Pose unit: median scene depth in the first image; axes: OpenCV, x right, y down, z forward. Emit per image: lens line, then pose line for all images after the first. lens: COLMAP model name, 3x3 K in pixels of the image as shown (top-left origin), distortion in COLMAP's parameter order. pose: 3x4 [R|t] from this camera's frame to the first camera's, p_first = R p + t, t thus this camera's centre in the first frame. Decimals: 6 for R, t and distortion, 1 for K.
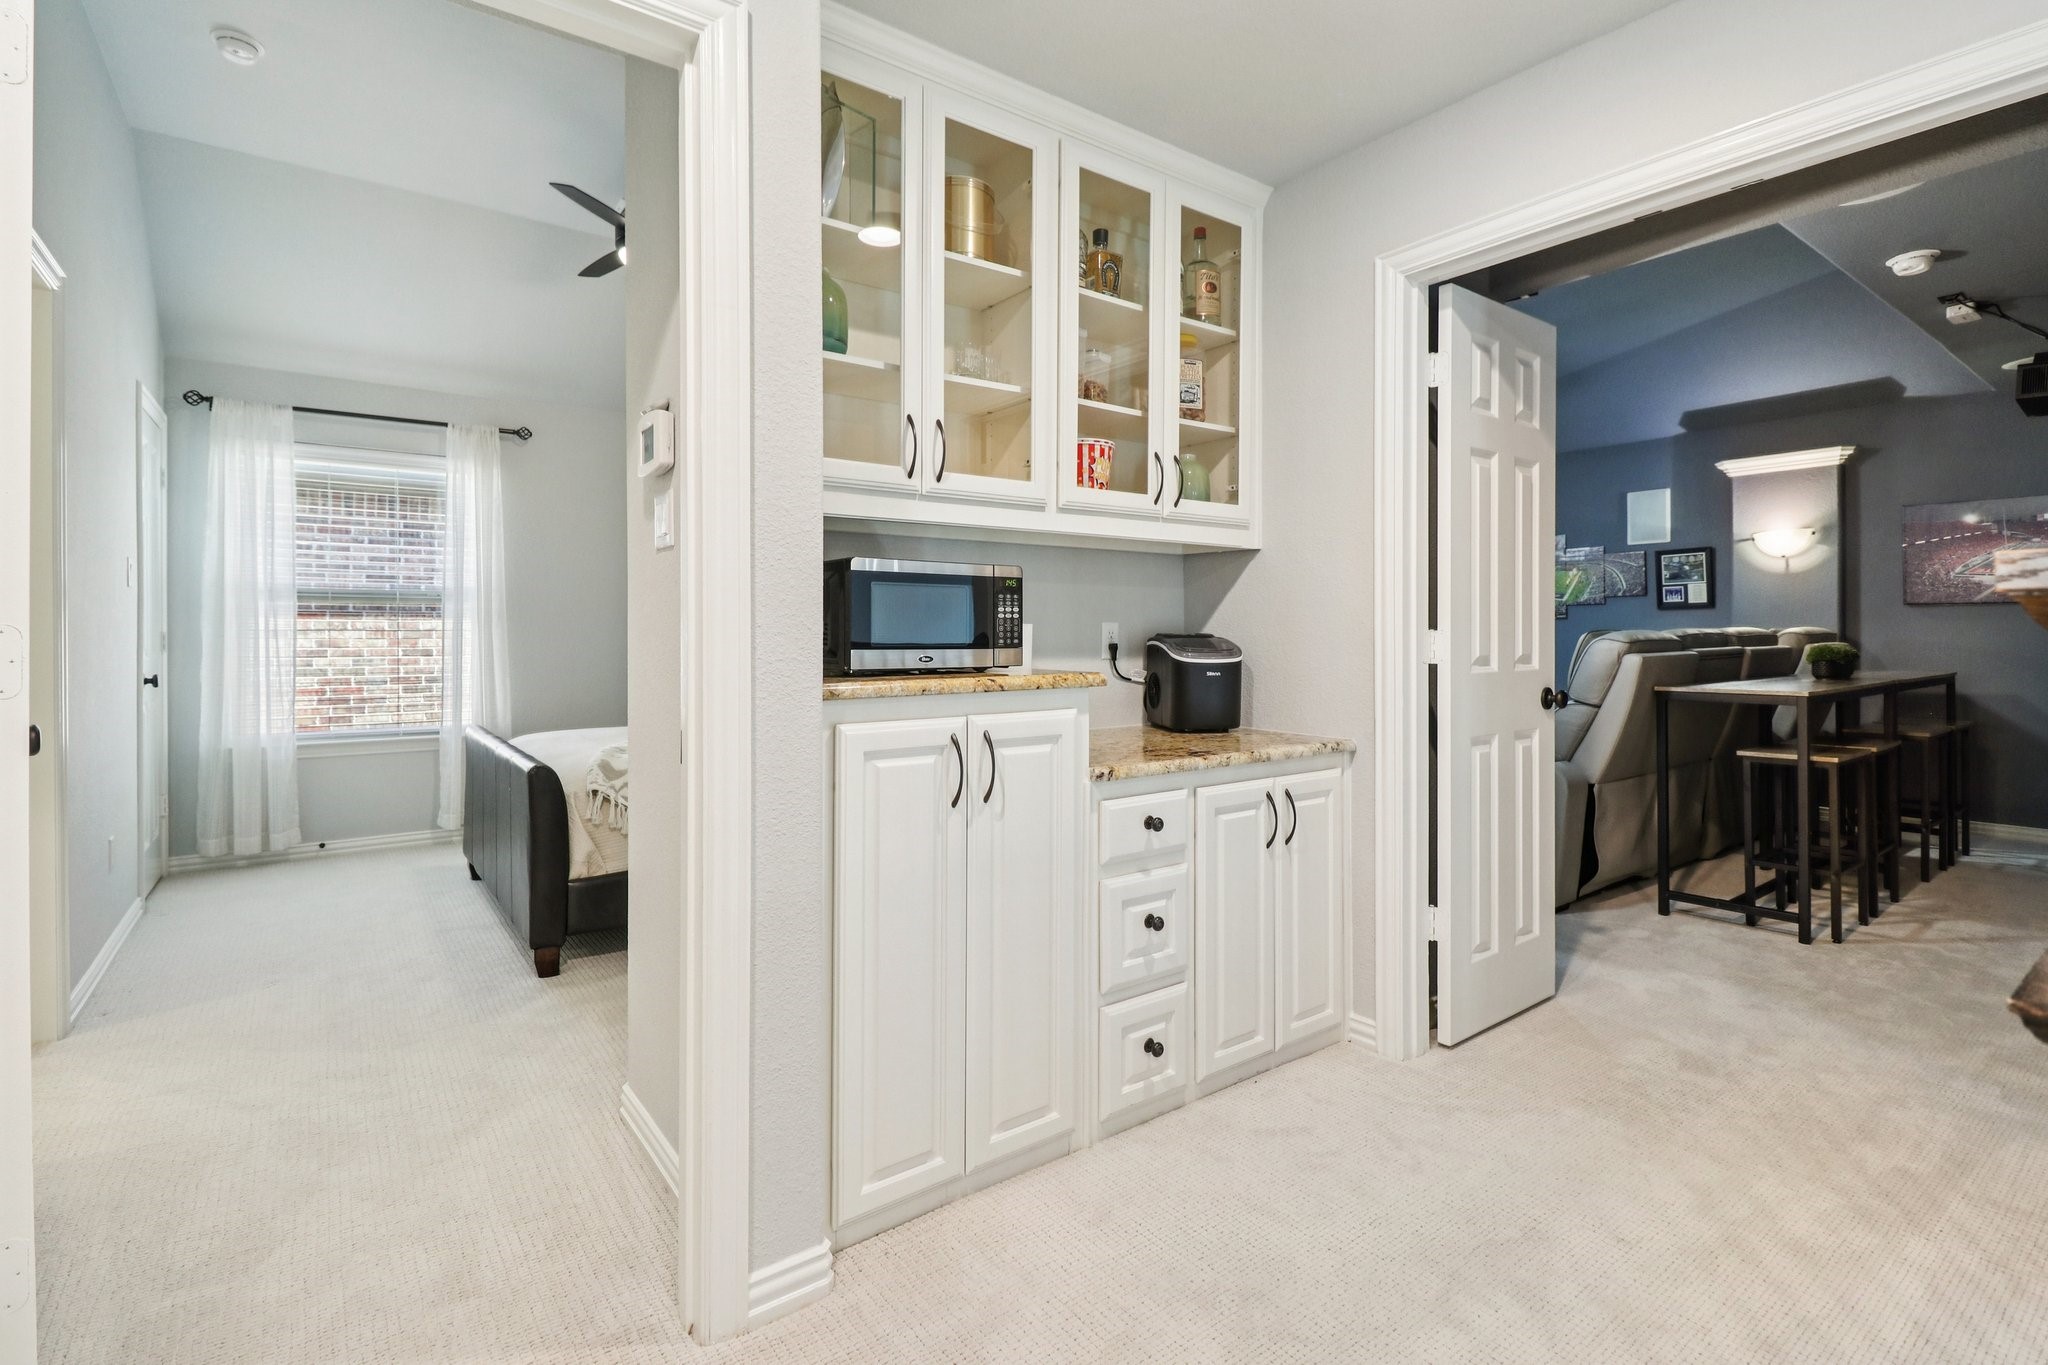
lens RADIAL K [[940.4, 0, 1019.4], [0, 940.4, 650.2], [0, 0, 1]] dist [0.002183, -0.008552]
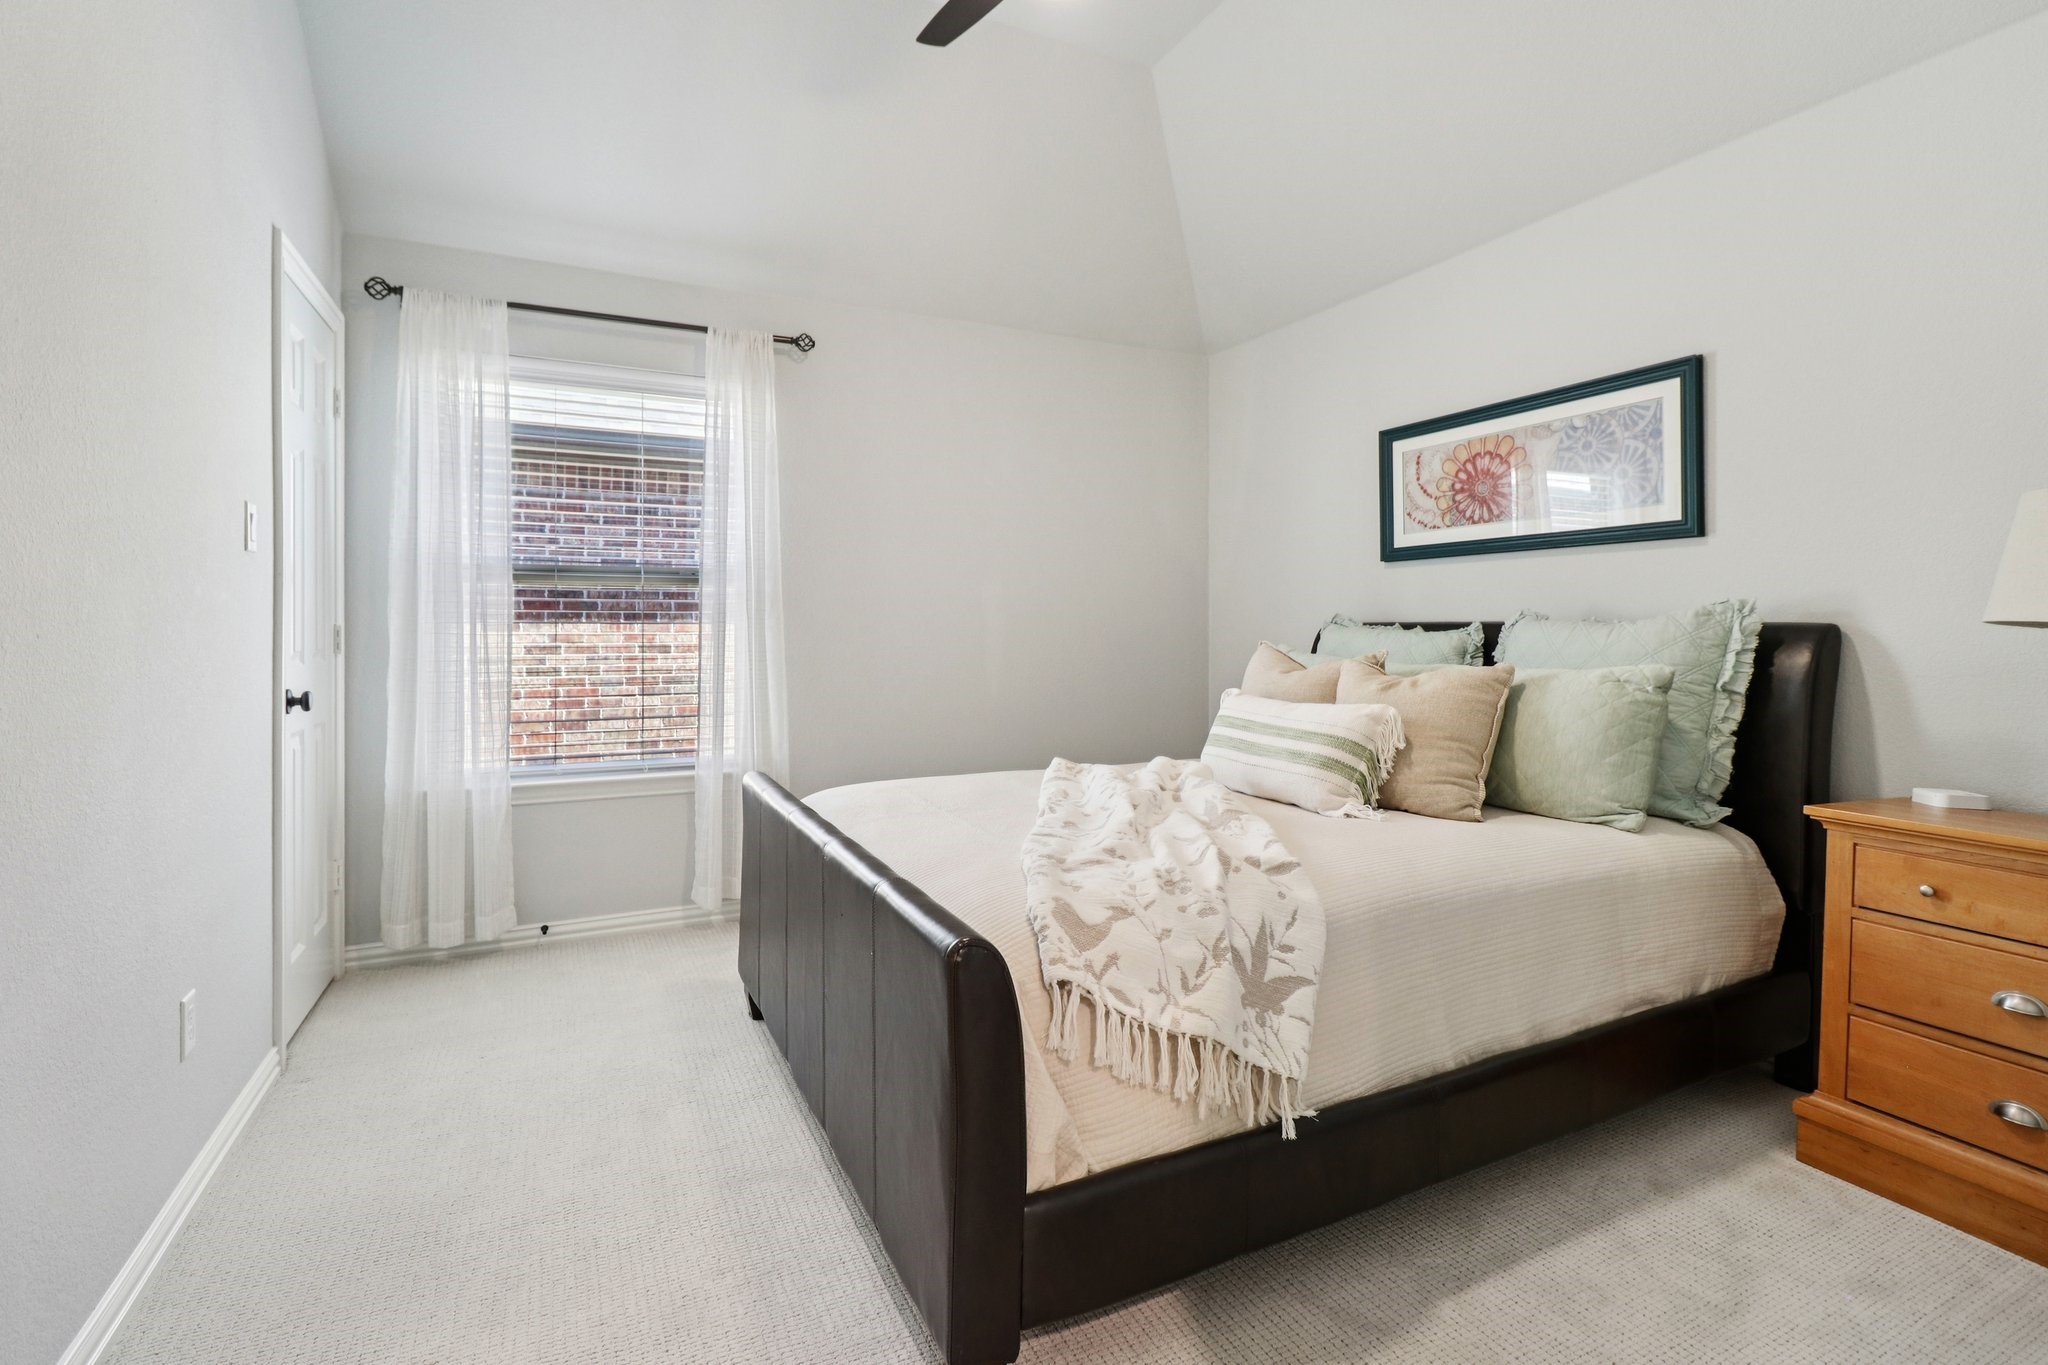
lens RADIAL K [[940.4, 0, 1019.4], [0, 940.4, 650.2], [0, 0, 1]] dist [0.002183, -0.008552]
pose [[0.982294, 0.006458, -0.187232, -0.273957], [-0.005324, 0.999964, 0.006557, -0.007844], [0.187268, -0.005444, 0.982294, 0.392102]]
